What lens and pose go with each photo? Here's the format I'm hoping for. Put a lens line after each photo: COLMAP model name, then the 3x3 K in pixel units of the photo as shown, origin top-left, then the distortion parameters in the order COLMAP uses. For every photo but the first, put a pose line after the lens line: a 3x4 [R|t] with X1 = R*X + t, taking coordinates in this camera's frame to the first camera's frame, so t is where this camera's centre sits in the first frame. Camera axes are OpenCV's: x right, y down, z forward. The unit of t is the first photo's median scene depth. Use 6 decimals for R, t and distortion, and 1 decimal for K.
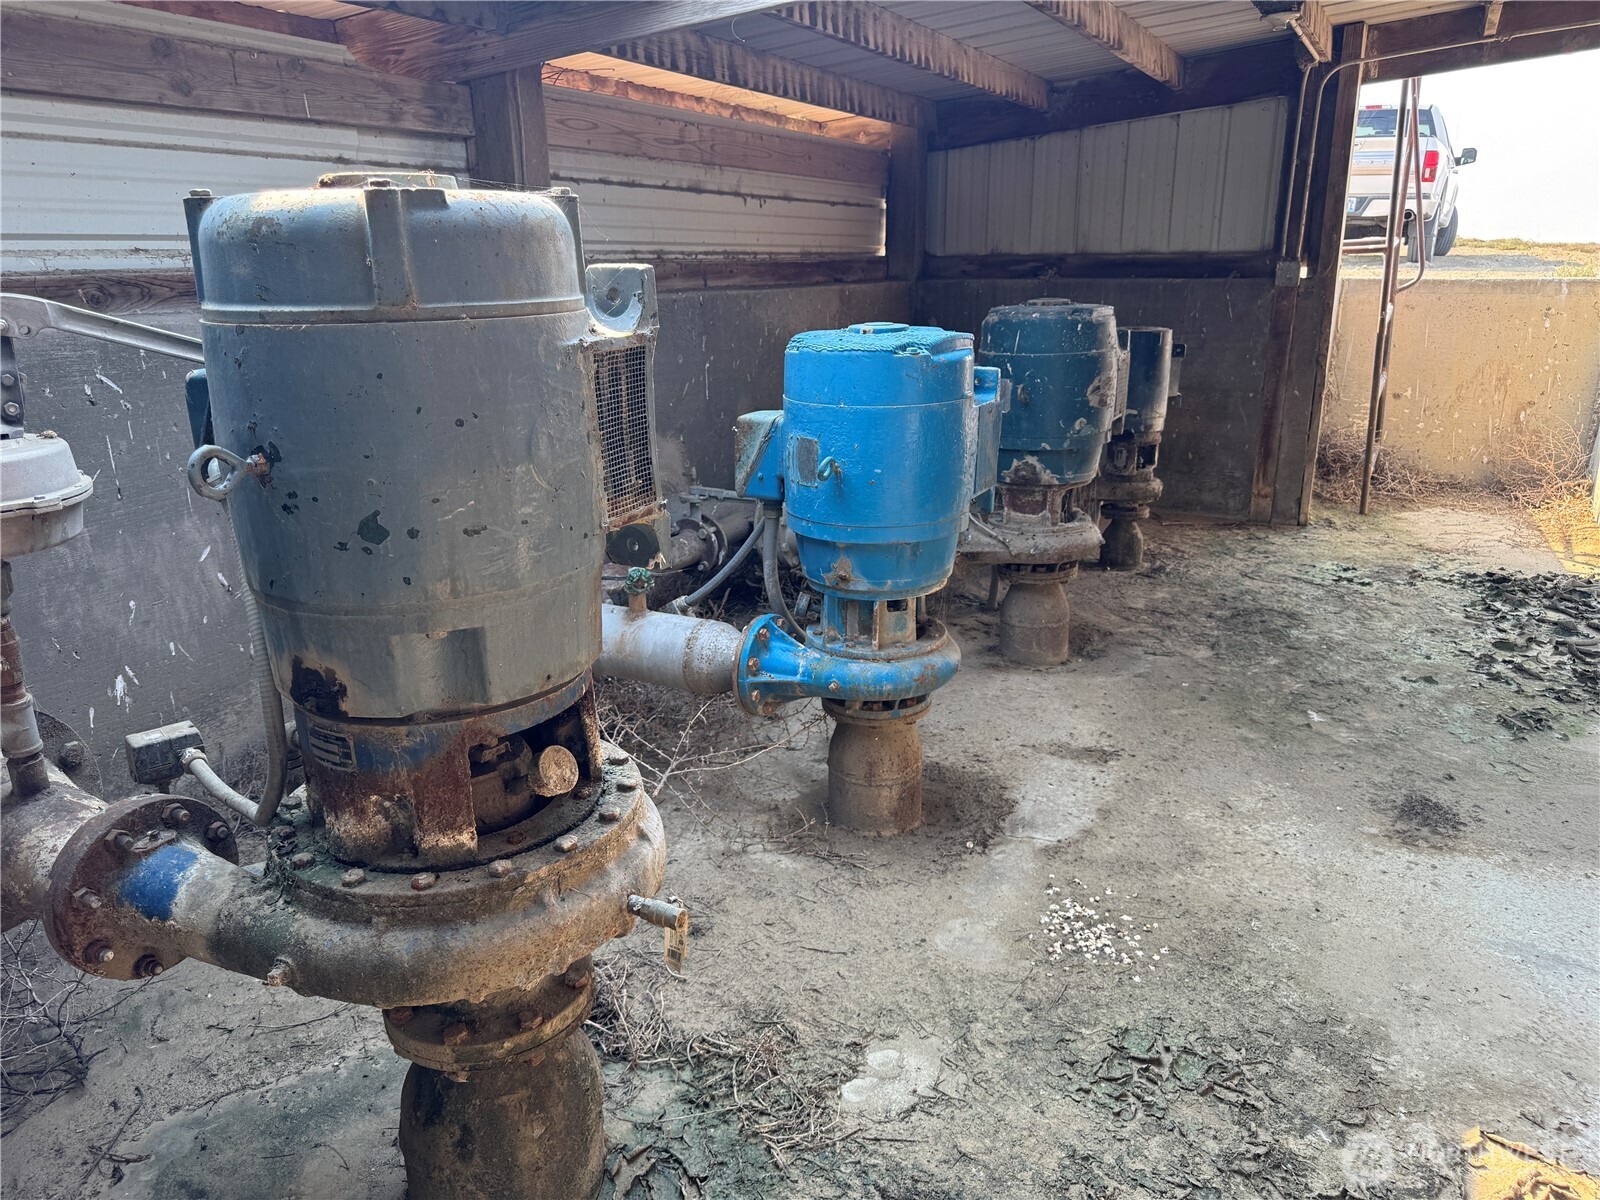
lens RADIAL K [[1124.9, 0, 797.6], [0, 1124.9, 604.7], [0, 0, 1]] dist [0.036917, -0.036812]
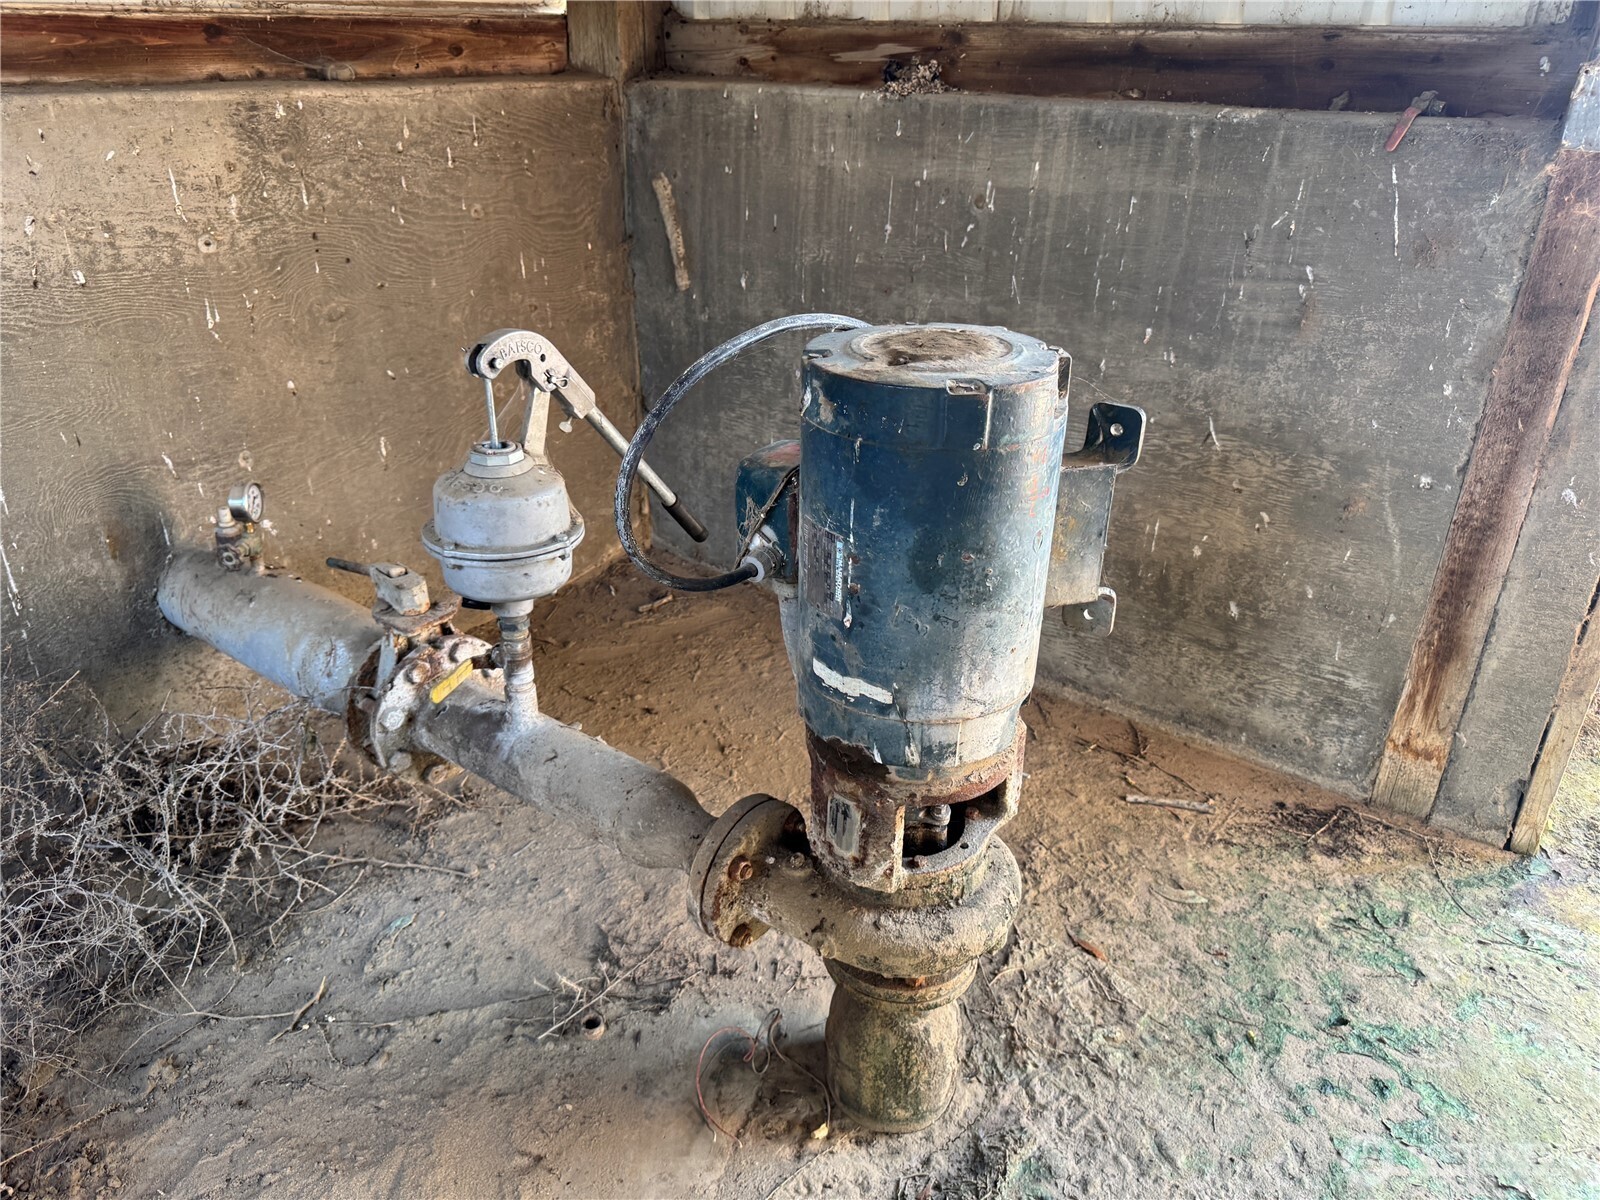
lens RADIAL K [[1124.9, 0, 830.3], [0, 1124.9, 617.8], [0, 0, 1]] dist [0.036917, -0.036812]
pose [[0.991674, 0.080374, -0.100613, 0.398825], [-0.061585, 0.982175, 0.177595, -0.296427], [0.113093, -0.169920, 0.978947, 0.976019]]
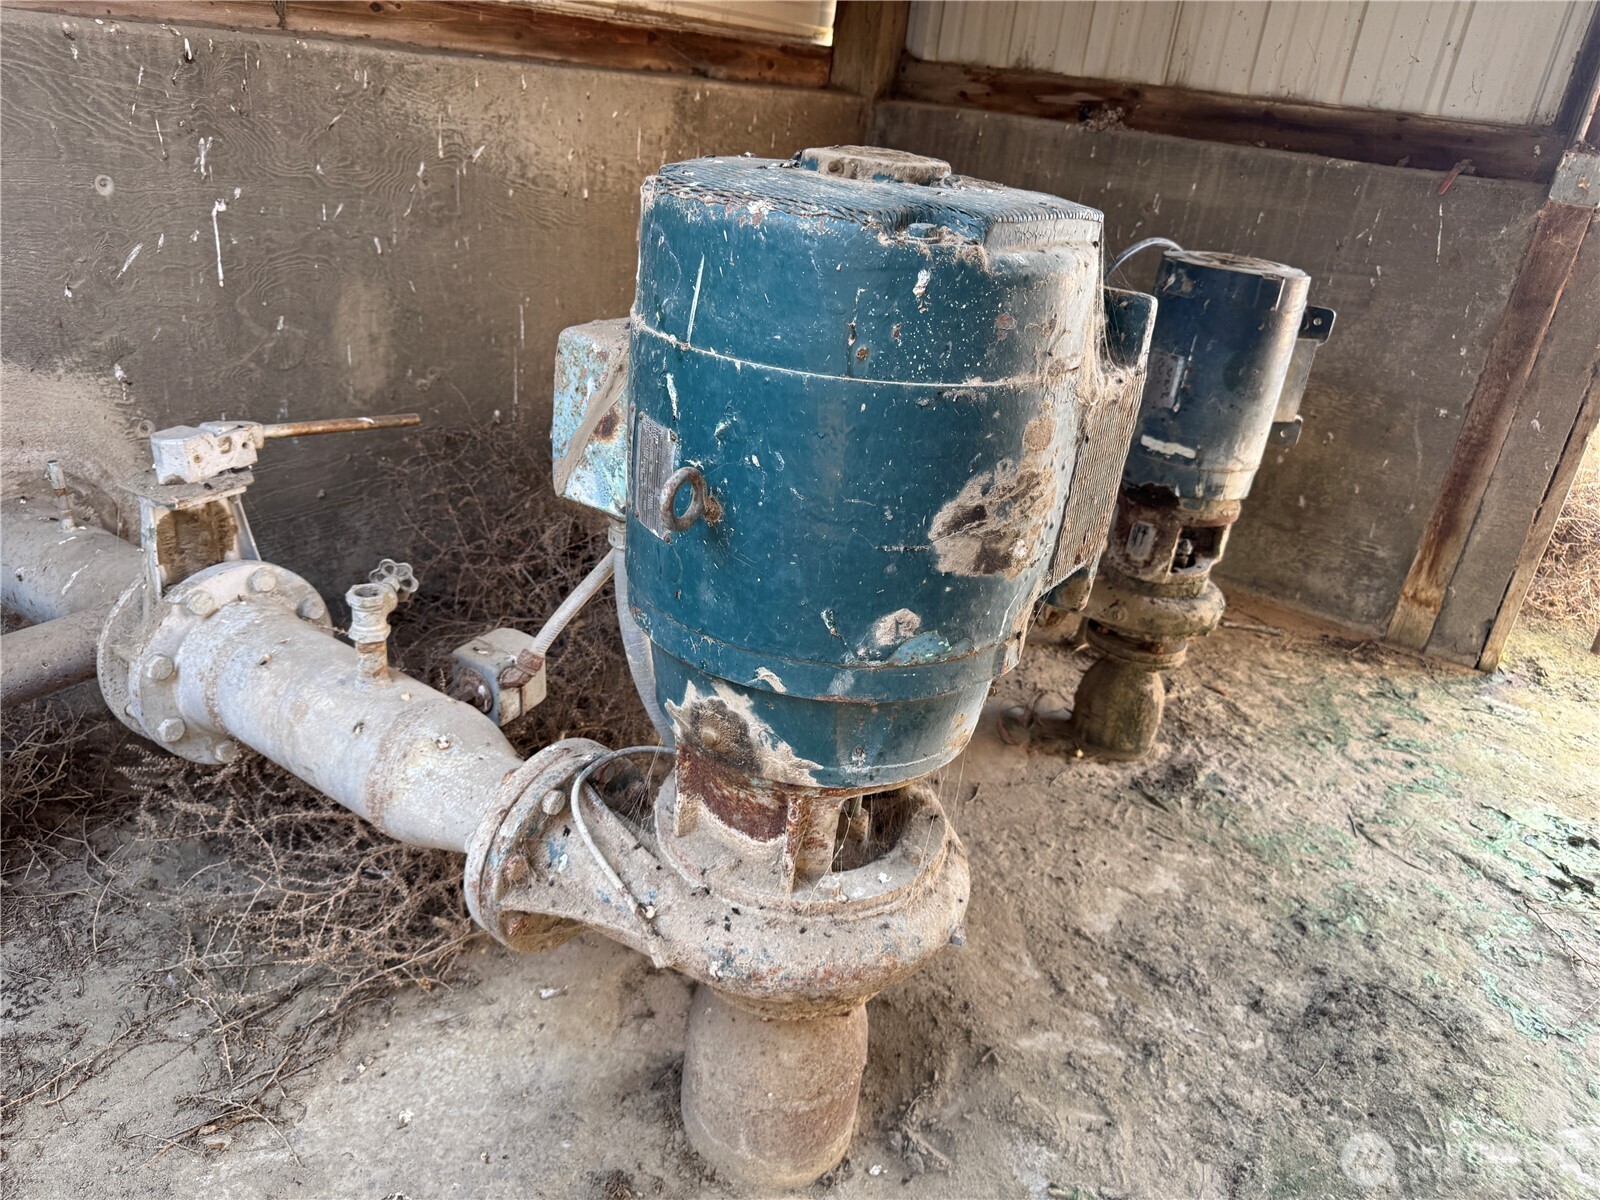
lens RADIAL K [[1124.9, 0, 822.7], [0, 1124.9, 616.6], [0, 0, 1]] dist [0.036917, -0.036812]
pose [[0.987803, 0.151319, -0.036715, 0.234689], [-0.144612, 0.978957, 0.143983, -0.194519], [0.057729, -0.136917, 0.988899, 0.698341]]
